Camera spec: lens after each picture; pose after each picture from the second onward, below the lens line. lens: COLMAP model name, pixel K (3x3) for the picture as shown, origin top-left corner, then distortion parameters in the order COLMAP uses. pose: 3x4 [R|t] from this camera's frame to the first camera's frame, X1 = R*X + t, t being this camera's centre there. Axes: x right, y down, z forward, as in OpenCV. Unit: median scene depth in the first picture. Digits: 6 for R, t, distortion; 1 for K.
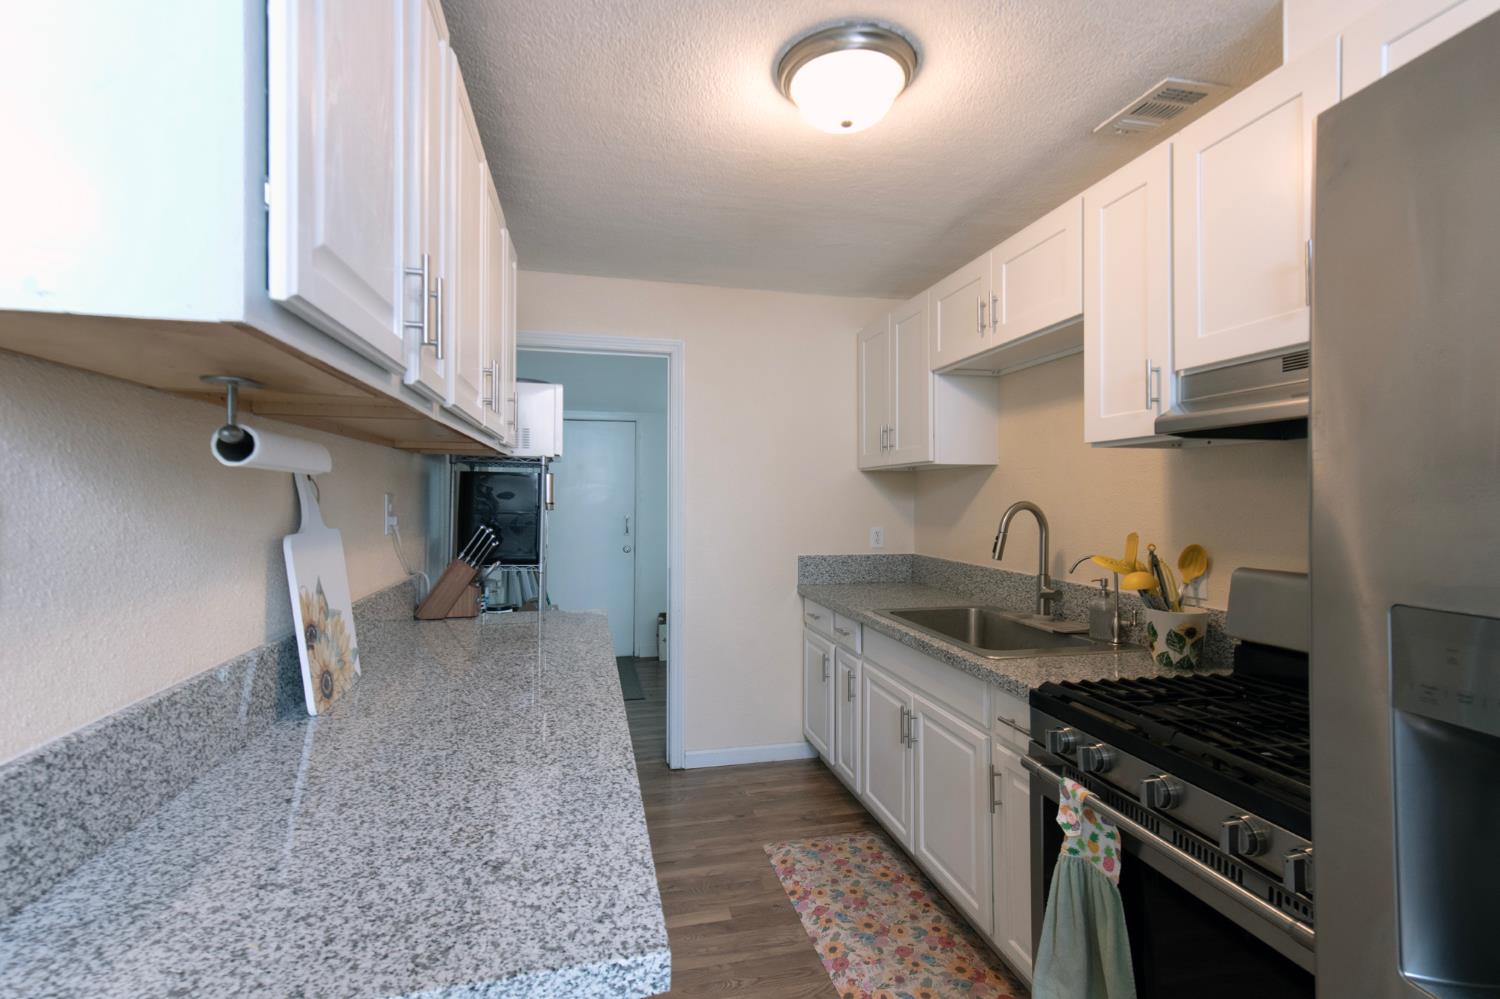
lens RADIAL K [[612.7, 0, 821.6], [0, 612.7, 476.0], [0, 0, 1]] dist [0.018613, 0.000106]
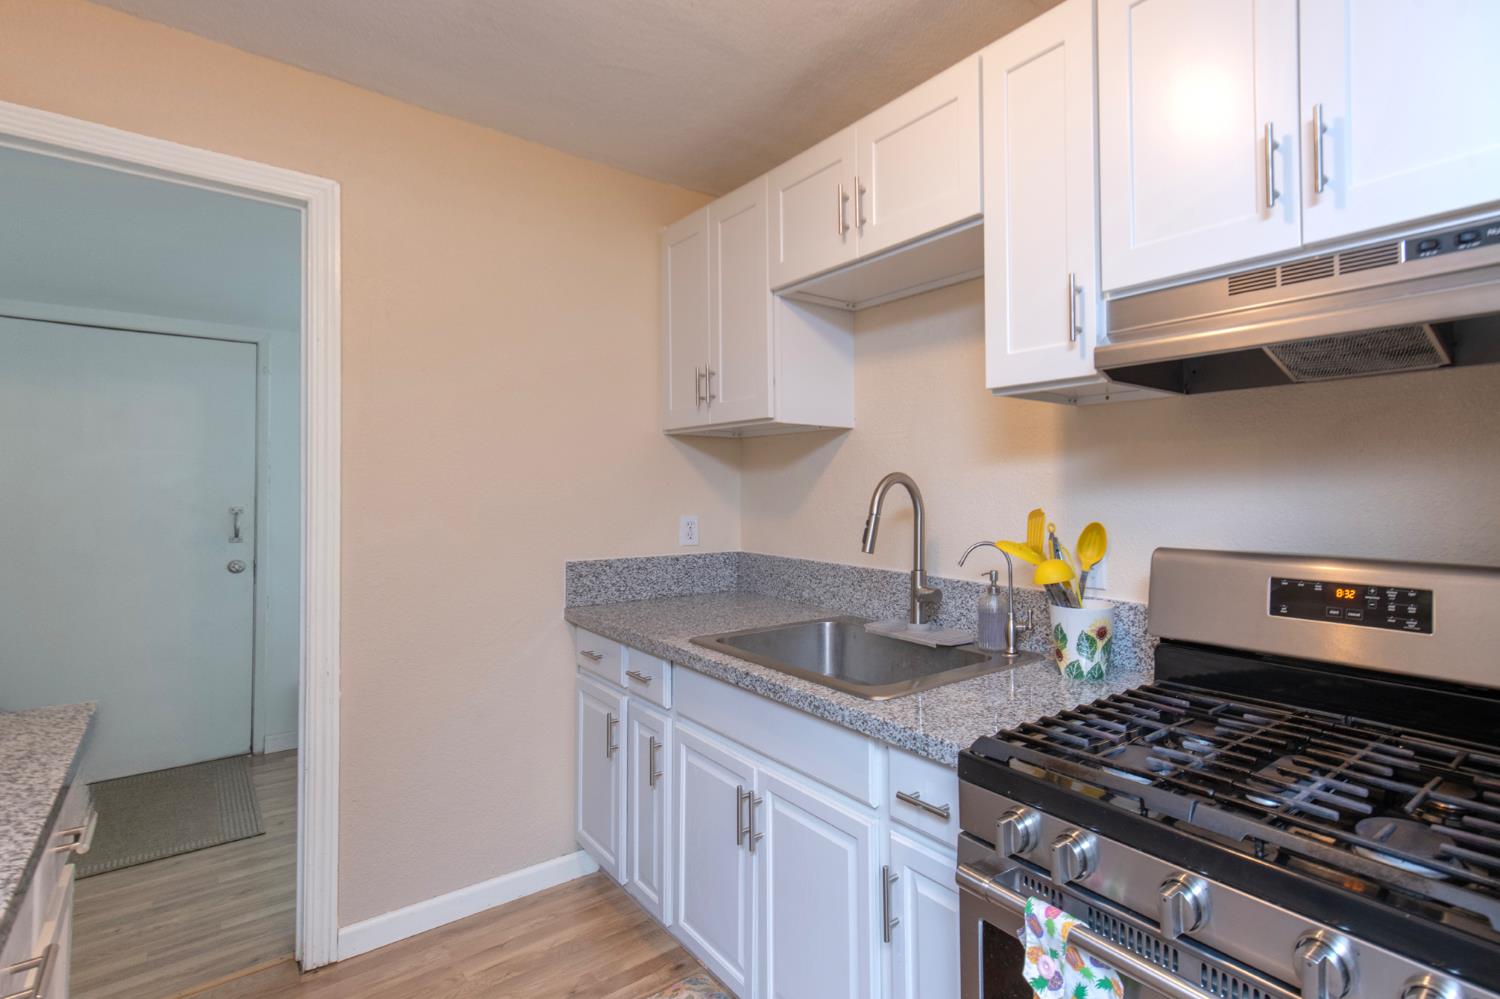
lens RADIAL K [[612.7, 0, 821.6], [0, 612.7, 476.0], [0, 0, 1]] dist [0.018613, 0.000106]
pose [[0.938968, -0.002425, 0.343996, -0.009739], [0.003029, 0.999995, -0.001218, 0.047807], [-0.343991, 0.002186, 0.938970, 0.350022]]
